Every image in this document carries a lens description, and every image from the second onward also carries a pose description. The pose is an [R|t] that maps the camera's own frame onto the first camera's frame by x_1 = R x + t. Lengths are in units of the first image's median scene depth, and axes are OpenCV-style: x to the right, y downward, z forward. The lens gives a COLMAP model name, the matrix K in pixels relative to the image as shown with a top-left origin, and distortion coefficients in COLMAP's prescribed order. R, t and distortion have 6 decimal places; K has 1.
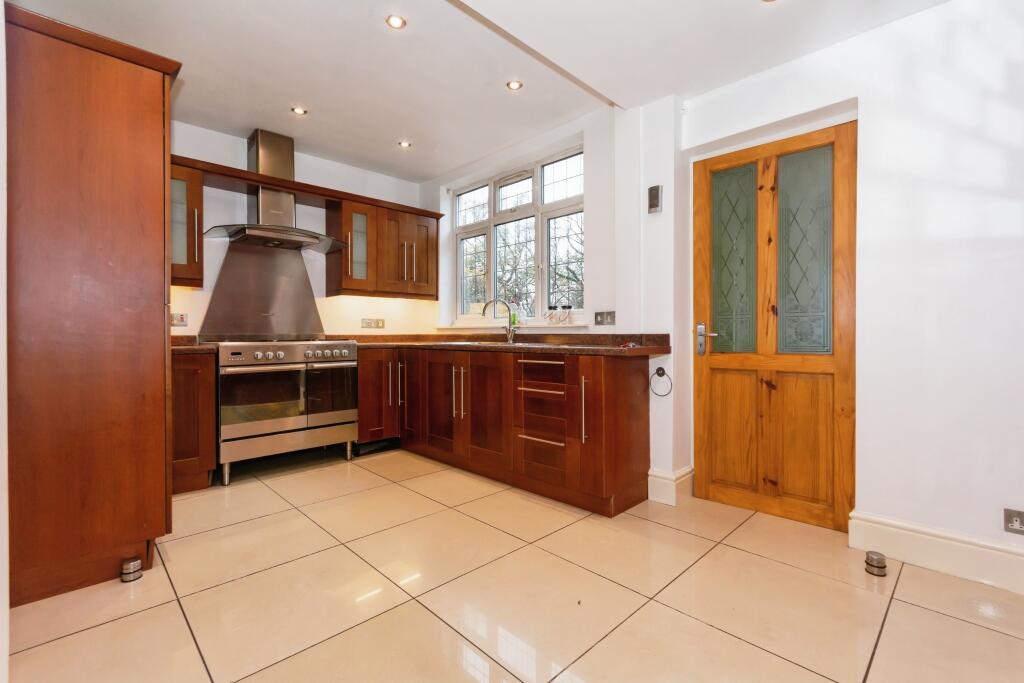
lens RADIAL K [[458.7, 0, 510.9], [0, 458.7, 339.0], [0, 0, 1]] dist [0.000877, 0.002454]
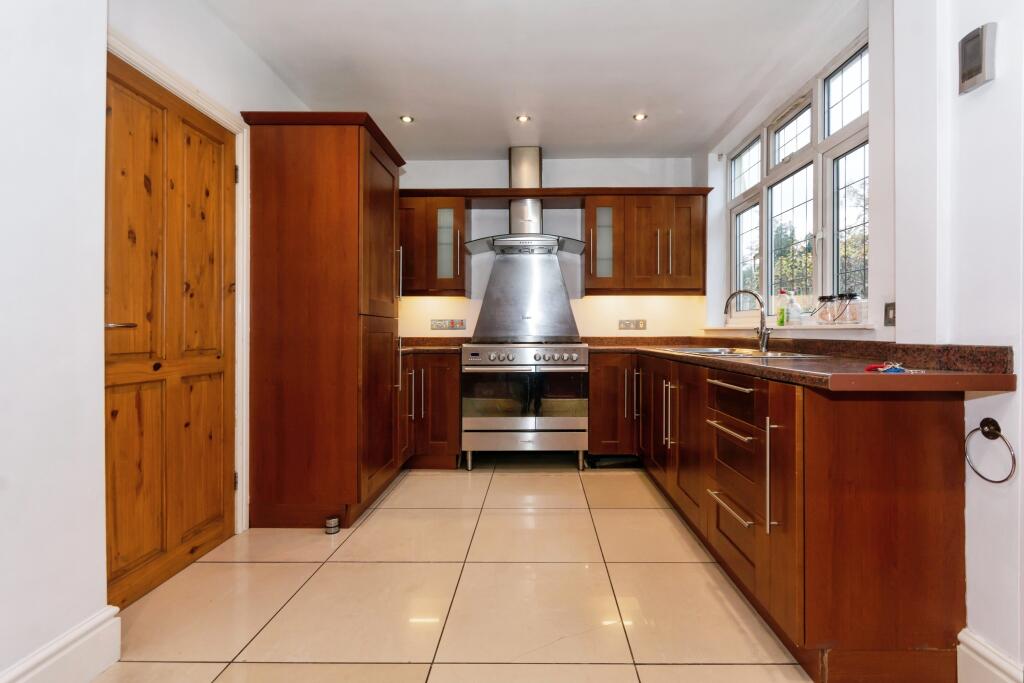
lens RADIAL K [[458.7, 0, 513.0], [0, 458.7, 335.5], [0, 0, 1]] dist [0.000877, 0.002454]
pose [[0.710675, 0.005558, -0.703499, 0.219491], [-0.008003, 0.999968, -0.000185, -0.012765], [0.703475, 0.005762, 0.710696, 0.236657]]
